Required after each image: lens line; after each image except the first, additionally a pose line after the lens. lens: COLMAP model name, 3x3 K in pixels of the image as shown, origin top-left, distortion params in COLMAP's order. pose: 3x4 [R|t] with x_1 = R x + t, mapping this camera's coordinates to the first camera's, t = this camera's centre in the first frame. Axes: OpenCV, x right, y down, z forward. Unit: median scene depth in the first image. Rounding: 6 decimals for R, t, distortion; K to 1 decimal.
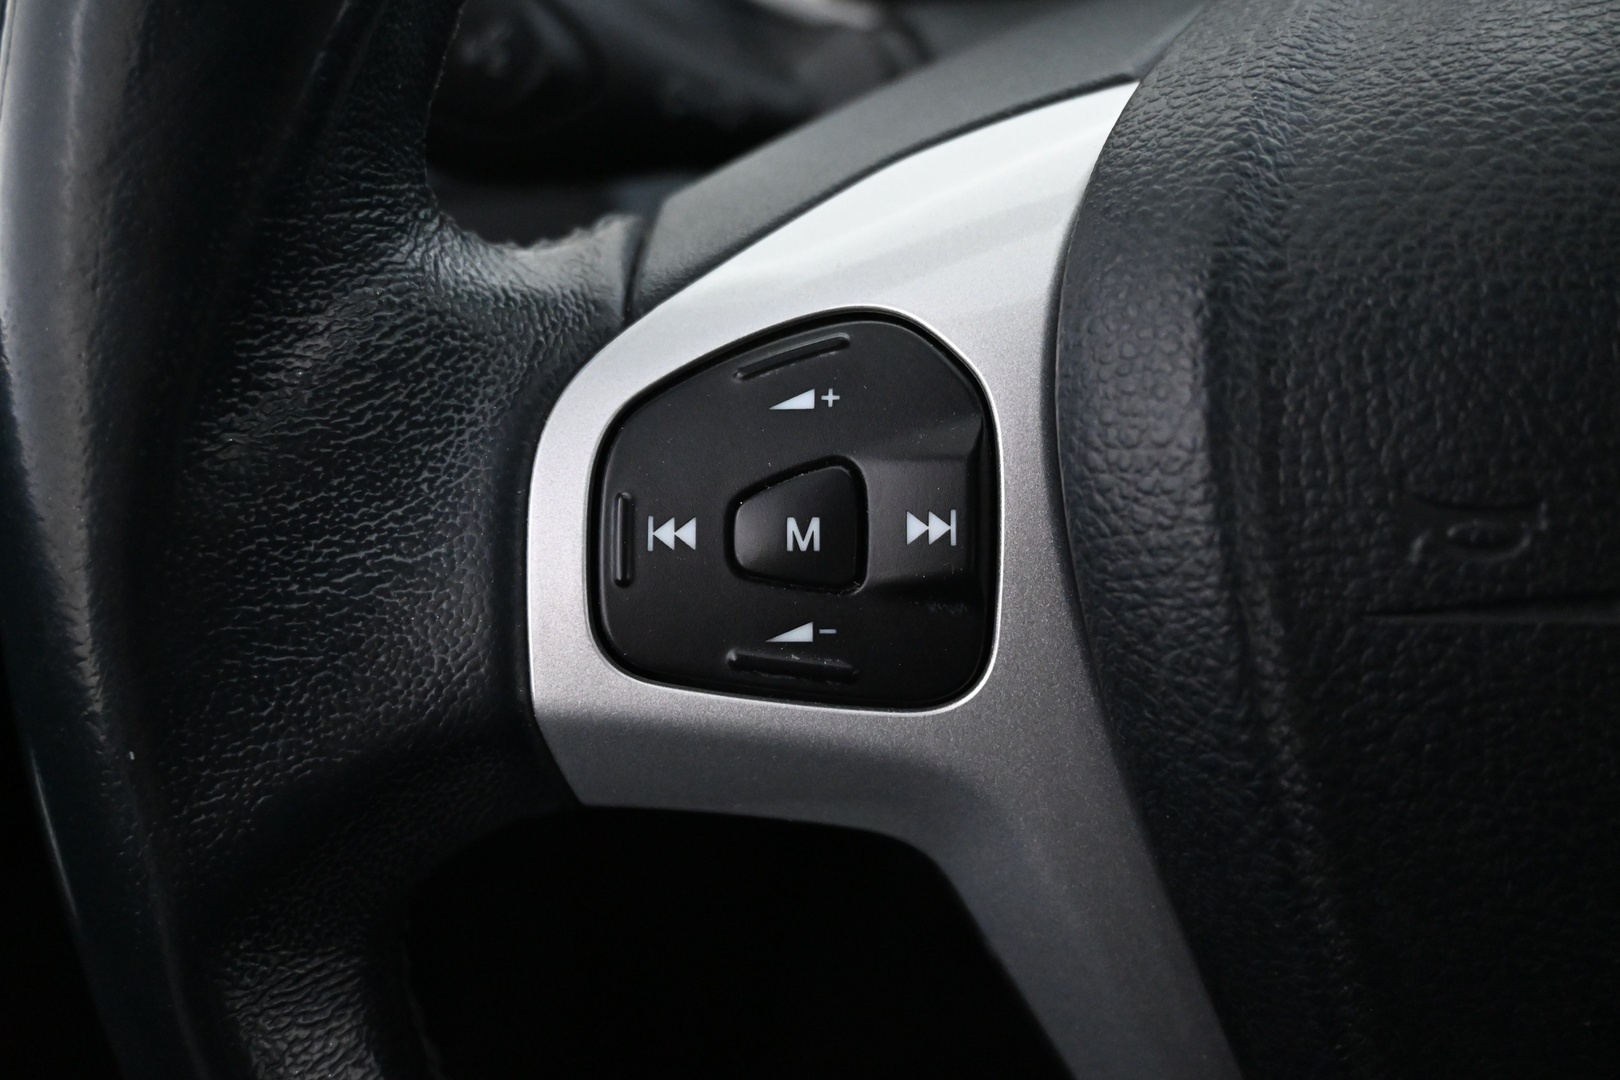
lens RADIAL K [[1715.2, 0, 810.0], [0, 1715.2, 540.0], [0, 0, 1]] dist [0.005246, 0.002459]
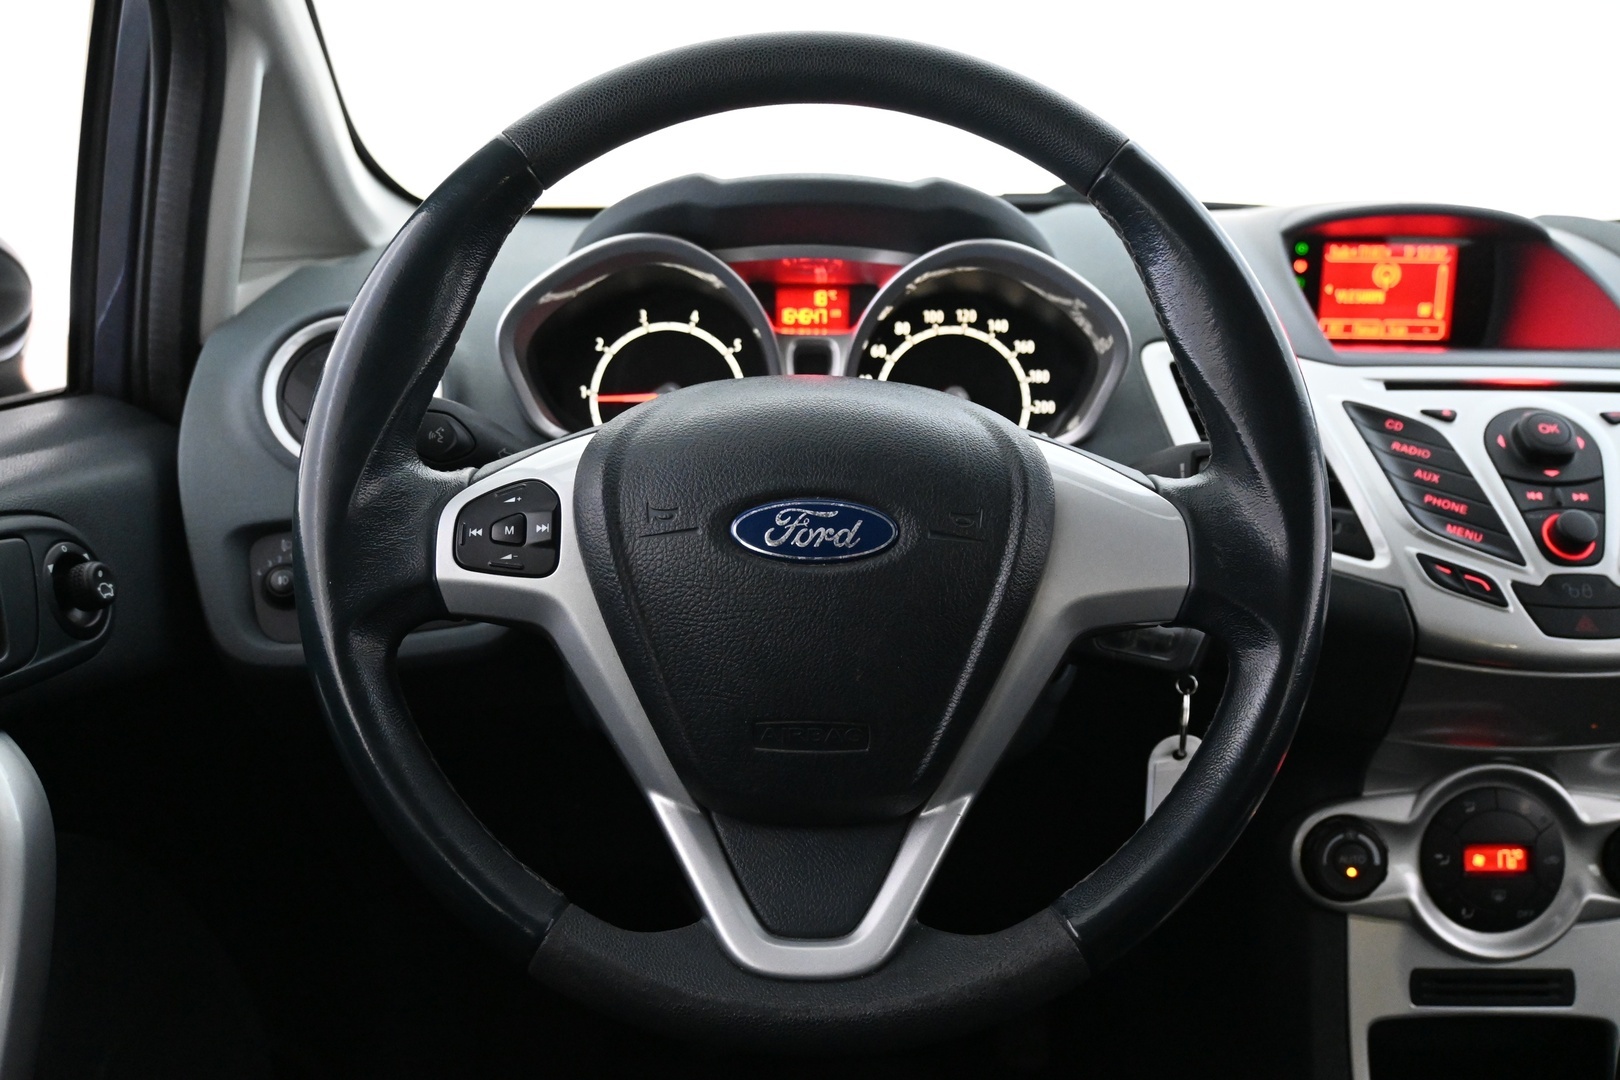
lens RADIAL K [[1593.6, 0, 810.0], [0, 1593.6, 540.0], [0, 0, 1]] dist [-0.016324, -0.001848]
pose [[0.999215, -0.004402, 0.039371, 0.521103], [0.015821, 0.955455, -0.294713, 1.064582], [-0.036320, 0.295105, 0.954774, -2.393825]]
